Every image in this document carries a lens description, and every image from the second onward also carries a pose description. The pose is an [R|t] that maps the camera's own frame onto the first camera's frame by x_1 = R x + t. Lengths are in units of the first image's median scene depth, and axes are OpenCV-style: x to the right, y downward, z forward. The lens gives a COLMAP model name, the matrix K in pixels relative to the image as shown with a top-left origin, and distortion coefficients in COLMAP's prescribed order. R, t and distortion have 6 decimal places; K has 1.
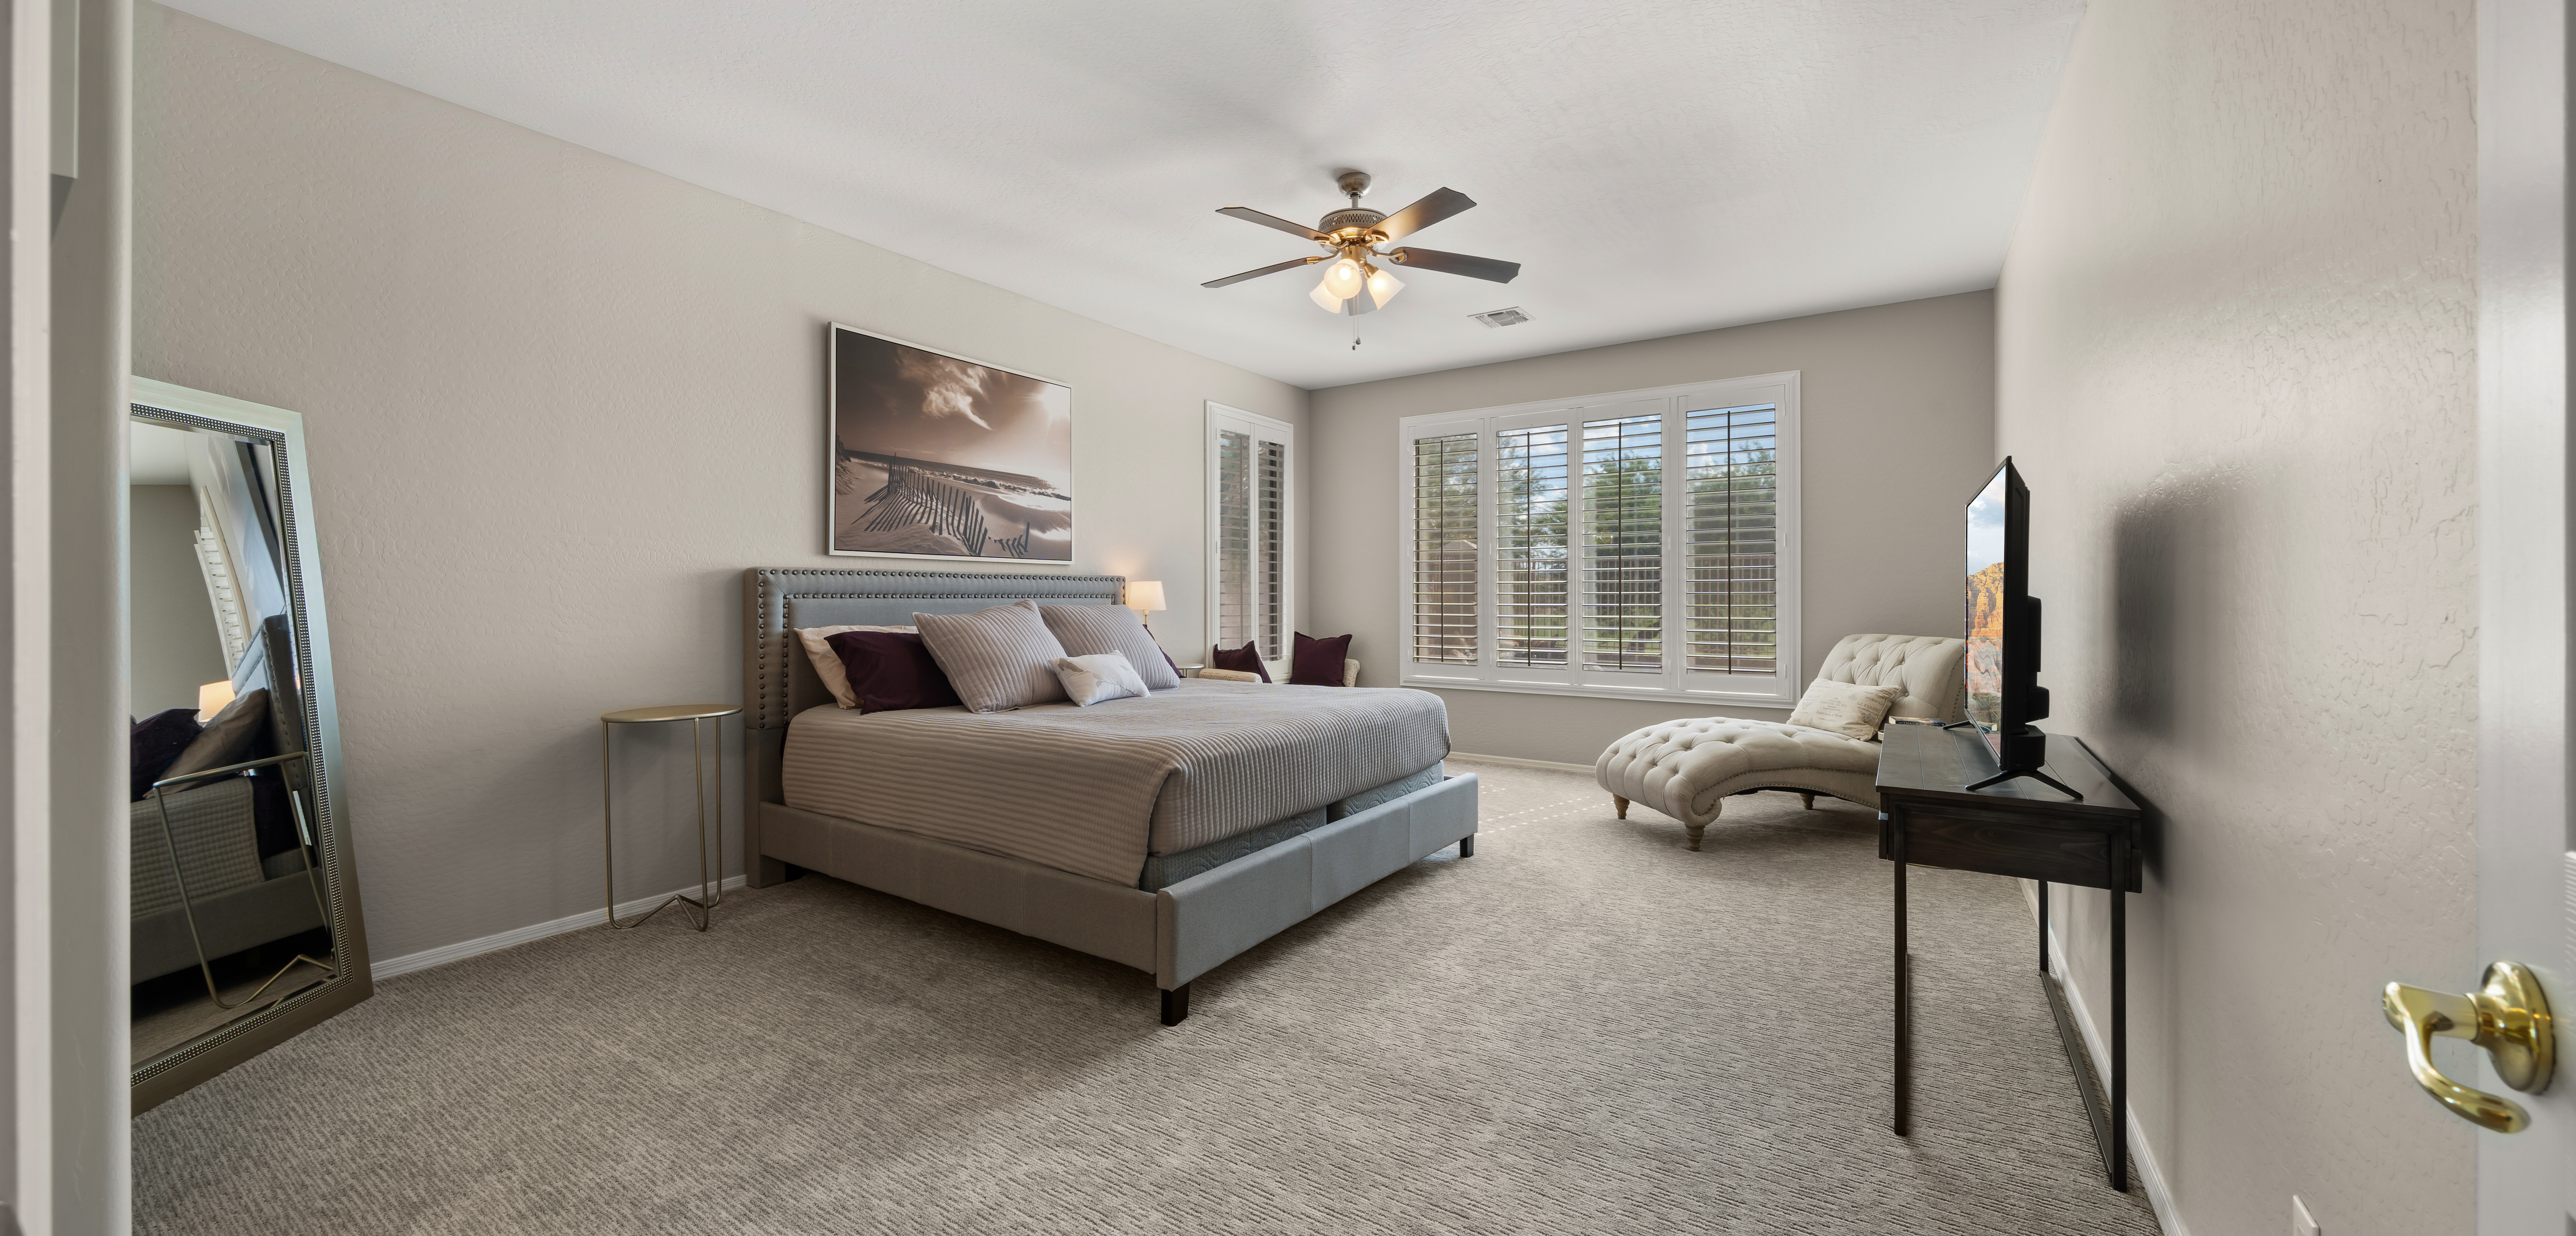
lens RADIAL K [[893.0, 0, 1292.0], [0, 893.0, 601.1], [0, 0, 1]] dist [-0.000399, 0.000003]
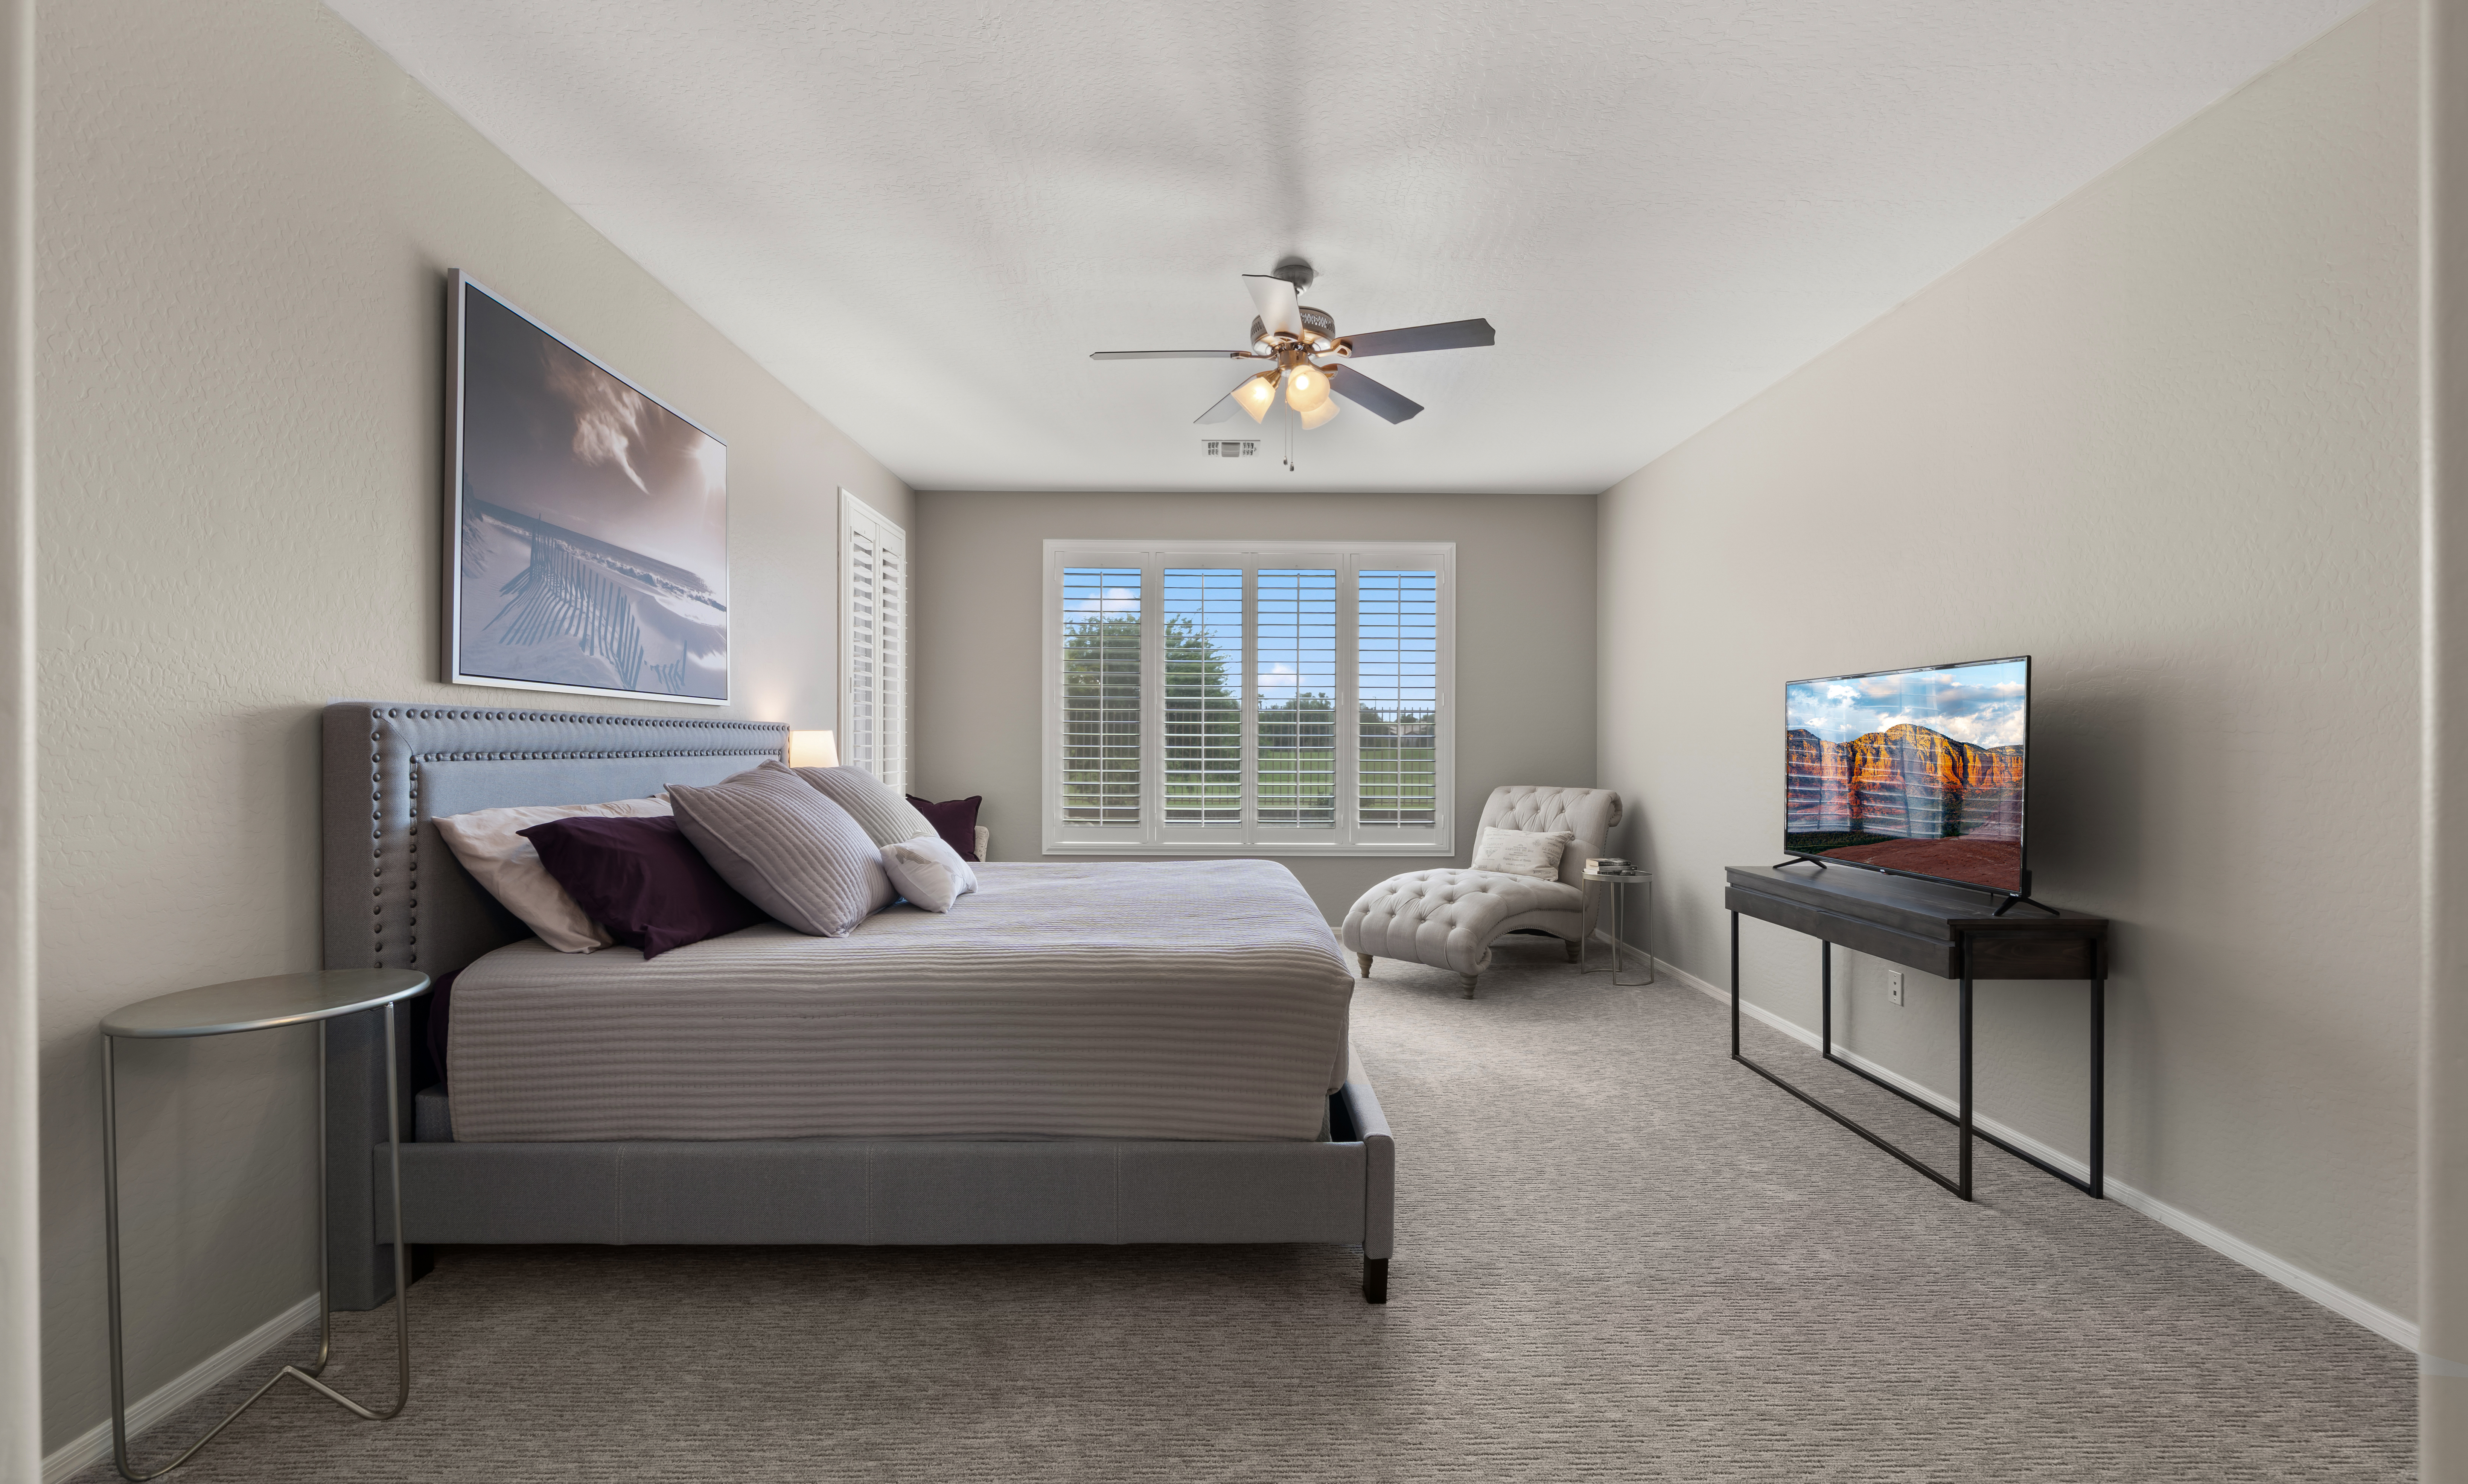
lens RADIAL K [[988.2, 0, 1236.5], [0, 988.2, 755.8], [0, 0, 1]] dist [0.000097, -0.000436]
pose [[0.835022, -0.001568, 0.550214, -0.446943], [-0.001912, 0.999982, 0.005752, -0.010603], [-0.550213, -0.005855, 0.835004, 0.207483]]
